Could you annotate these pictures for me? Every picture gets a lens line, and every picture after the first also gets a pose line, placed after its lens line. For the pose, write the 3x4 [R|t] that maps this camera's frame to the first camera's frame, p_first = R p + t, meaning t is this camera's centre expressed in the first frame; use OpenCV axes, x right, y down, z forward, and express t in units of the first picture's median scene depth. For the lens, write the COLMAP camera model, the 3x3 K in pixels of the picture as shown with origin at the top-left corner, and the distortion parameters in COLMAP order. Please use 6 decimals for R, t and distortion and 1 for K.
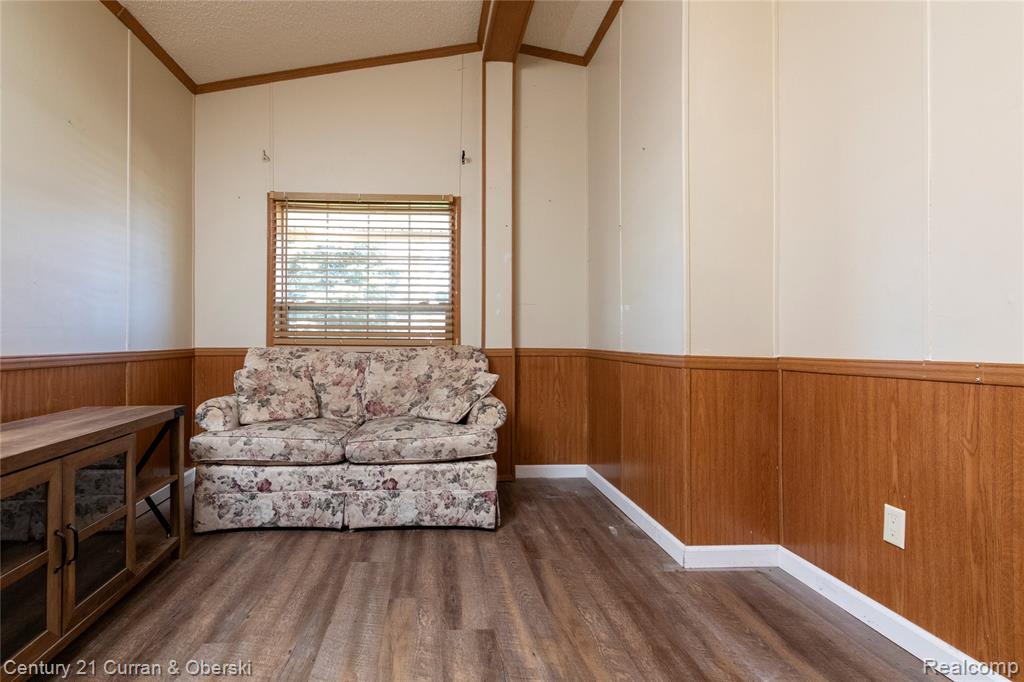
lens RADIAL K [[530.0, 0, 509.1], [0, 530.0, 336.4], [0, 0, 1]] dist [0.001526, -0.001377]
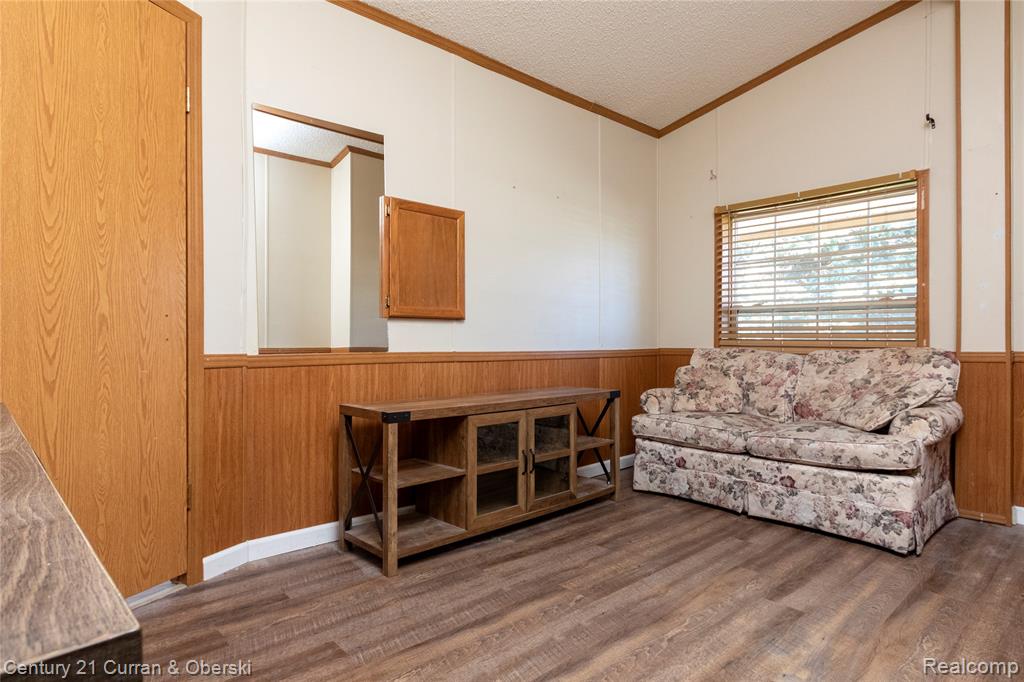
lens RADIAL K [[557.7, 0, 514.1], [0, 557.7, 343.5], [0, 0, 1]] dist [-0.002683, 0.001650]
pose [[0.633187, 0.000300, -0.773999, 0.272768], [0.005918, 0.999969, 0.005228, 0.003019], [0.773976, -0.007891, 0.633166, -0.089105]]
